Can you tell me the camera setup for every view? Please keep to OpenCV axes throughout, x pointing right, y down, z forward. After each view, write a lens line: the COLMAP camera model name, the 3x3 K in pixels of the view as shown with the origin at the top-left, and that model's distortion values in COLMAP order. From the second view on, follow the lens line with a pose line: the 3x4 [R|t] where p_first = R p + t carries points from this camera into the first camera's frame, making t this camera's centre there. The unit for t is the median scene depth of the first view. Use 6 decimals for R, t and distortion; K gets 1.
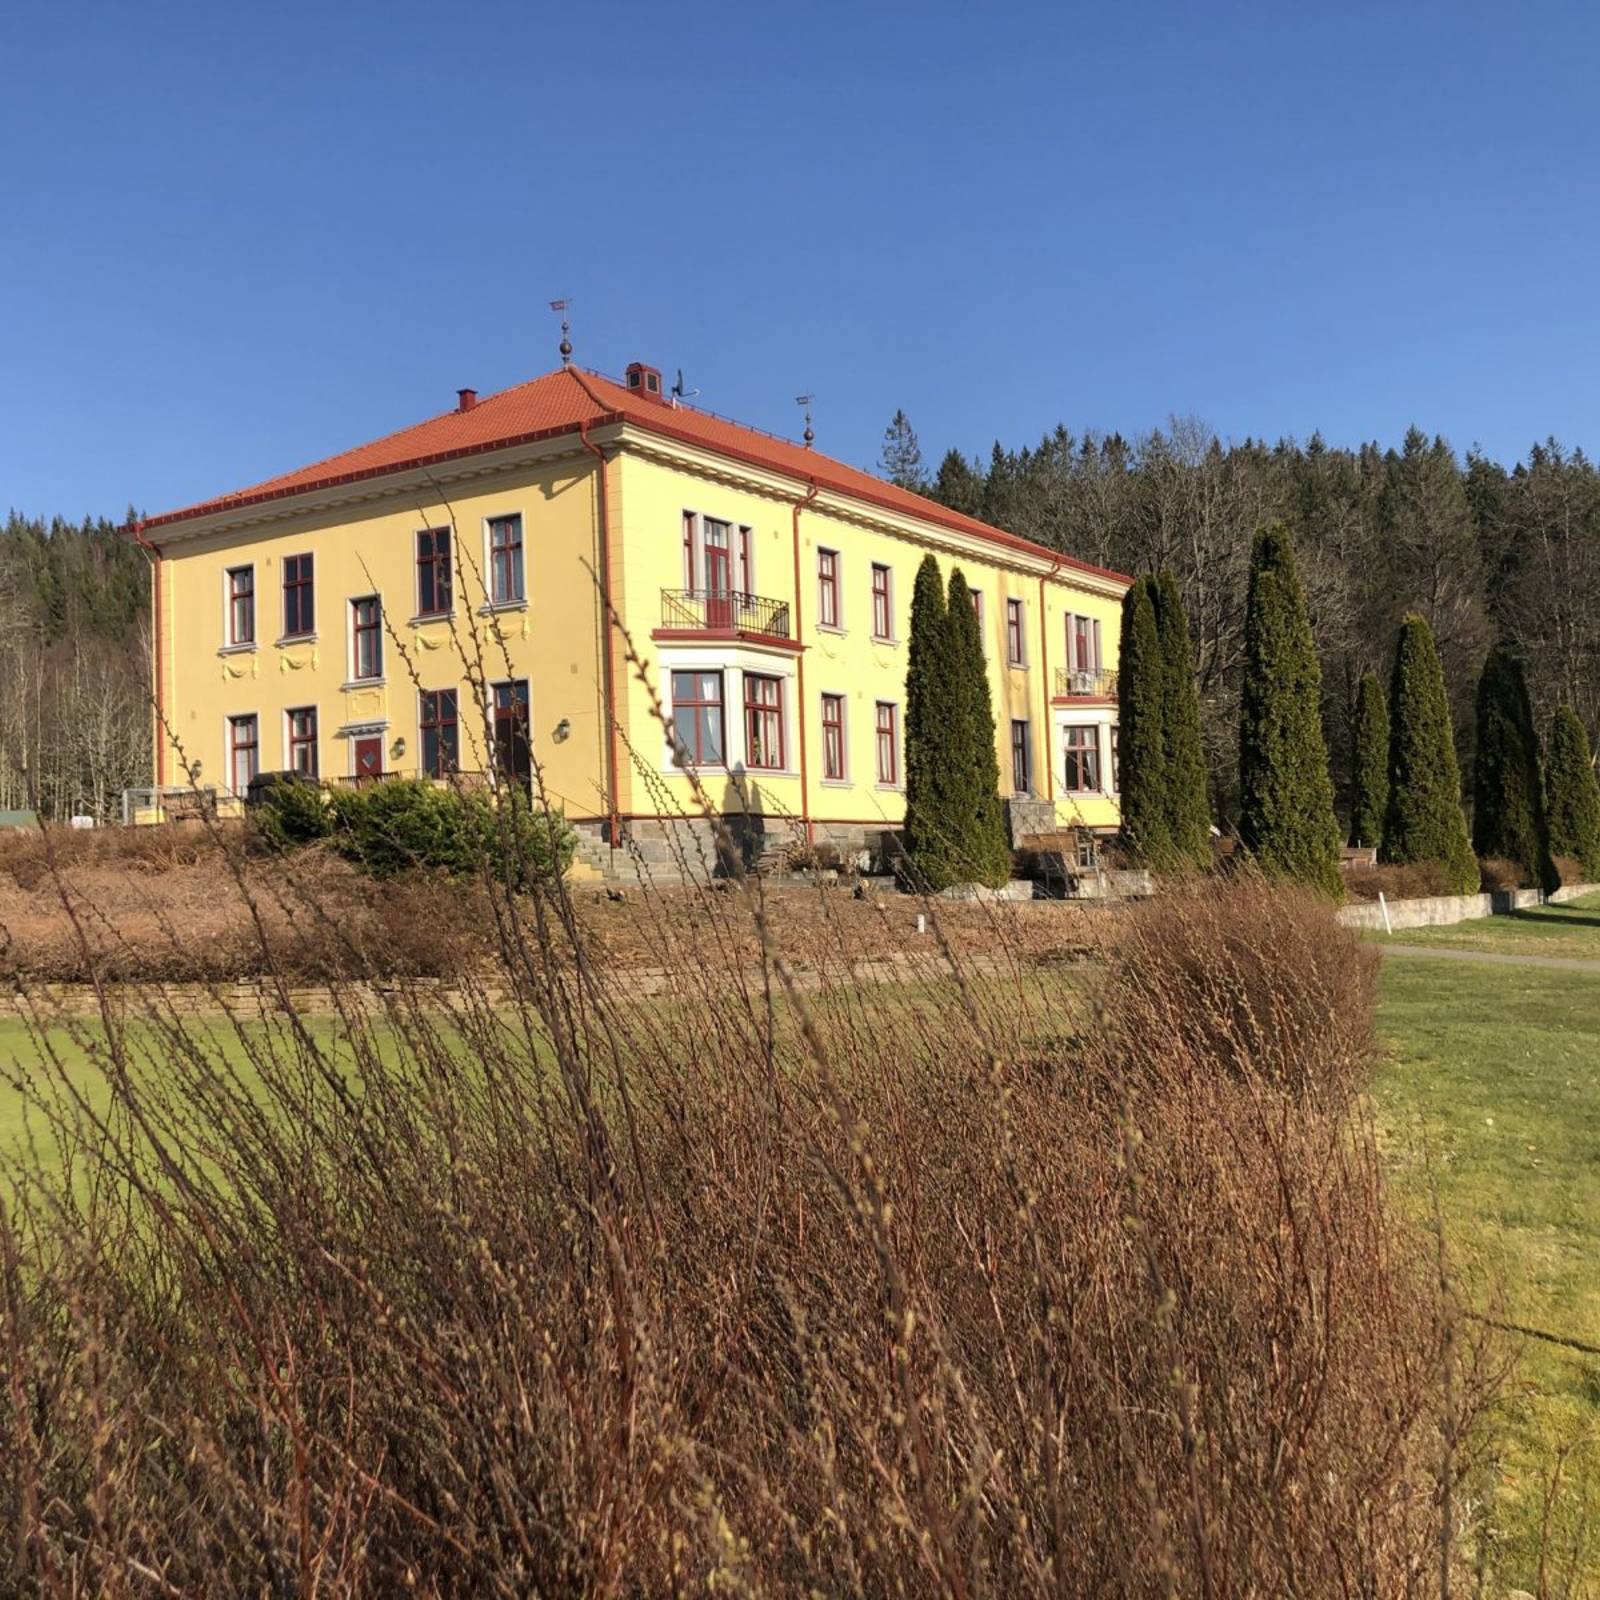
lens RADIAL K [[1766.7, 0, 800.0], [0, 1766.7, 800.0], [0, 0, 1]] dist [0.186512, -0.736504]
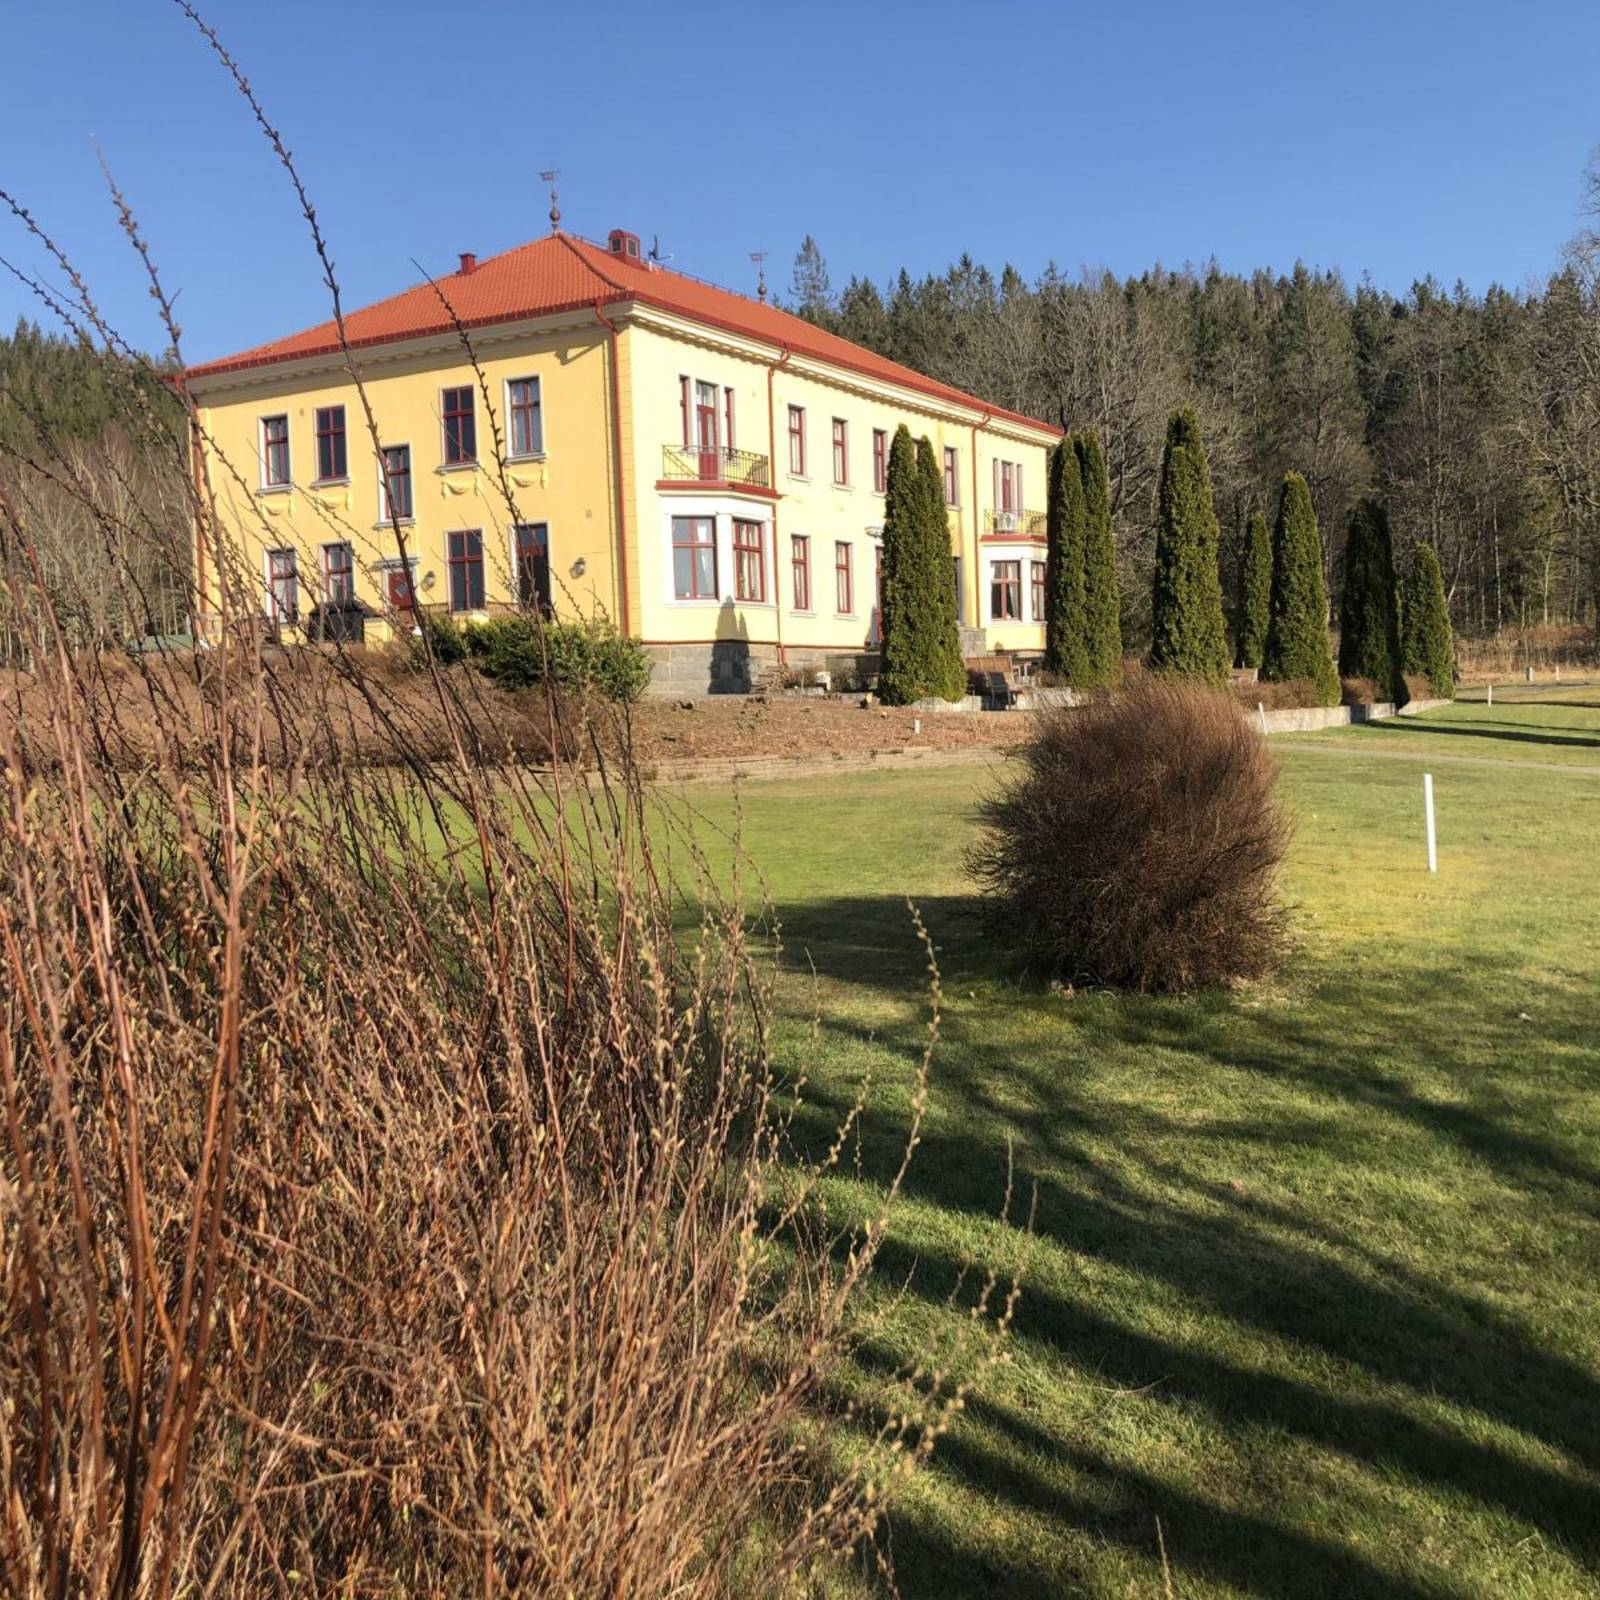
lens RADIAL K [[1766.7, 0, 800.0], [0, 1766.7, 800.0], [0, 0, 1]] dist [0.186512, -0.736504]
pose [[0.998105, -0.002770, 0.061478, -0.057507], [-0.003424, 0.994939, 0.100422, -0.004525], [-0.061446, -0.100442, 0.993044, -0.177668]]
